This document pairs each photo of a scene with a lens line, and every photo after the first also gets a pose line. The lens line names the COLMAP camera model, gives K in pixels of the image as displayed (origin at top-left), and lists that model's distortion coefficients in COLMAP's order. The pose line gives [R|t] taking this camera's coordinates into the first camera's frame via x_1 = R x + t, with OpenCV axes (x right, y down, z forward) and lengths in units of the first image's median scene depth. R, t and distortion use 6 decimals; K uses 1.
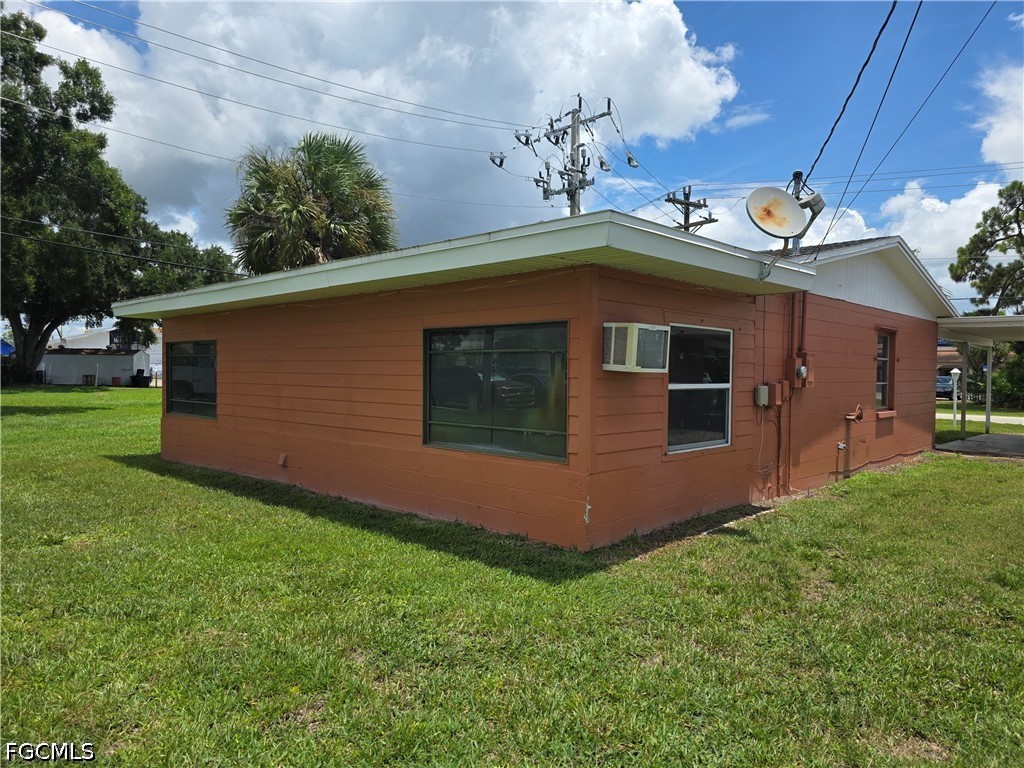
lens RADIAL K [[689.6, 0, 514.2], [0, 689.6, 381.6], [0, 0, 1]] dist [0.027303, -0.043296]
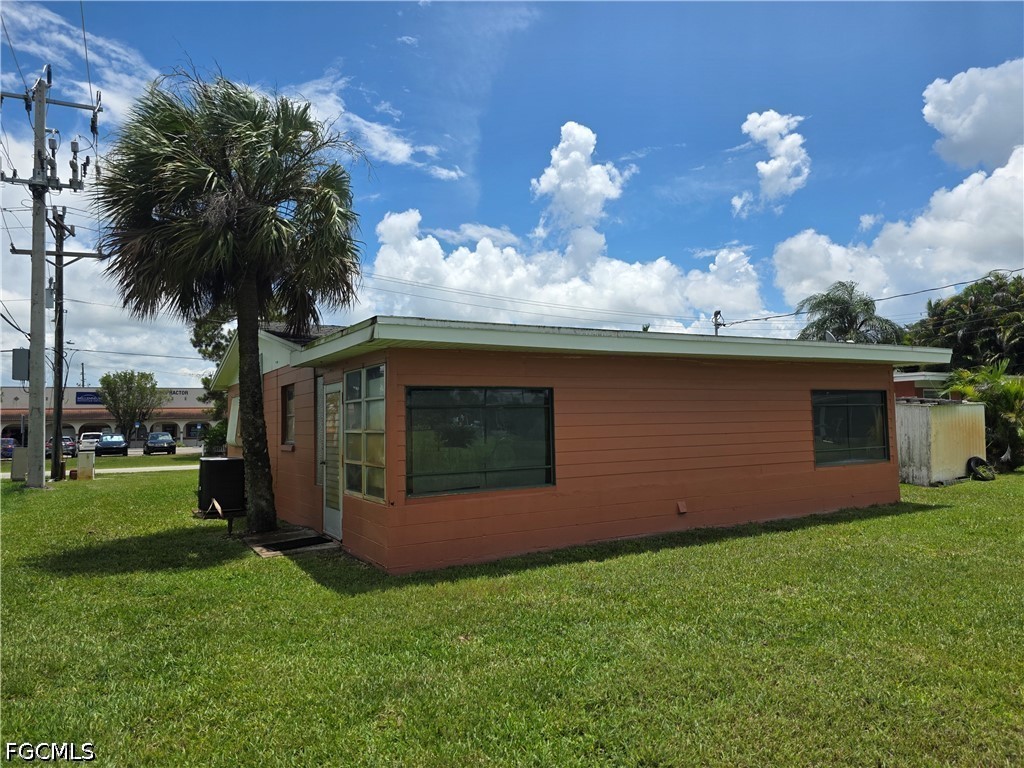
lens RADIAL K [[689.6, 0, 514.1], [0, 689.6, 387.5], [0, 0, 1]] dist [0.027303, -0.043296]
pose [[0.295477, 0.032673, 0.954791, -1.645070], [0.037406, 0.998253, -0.045736, -0.033469], [-0.954617, 0.049229, 0.293738, 1.090036]]
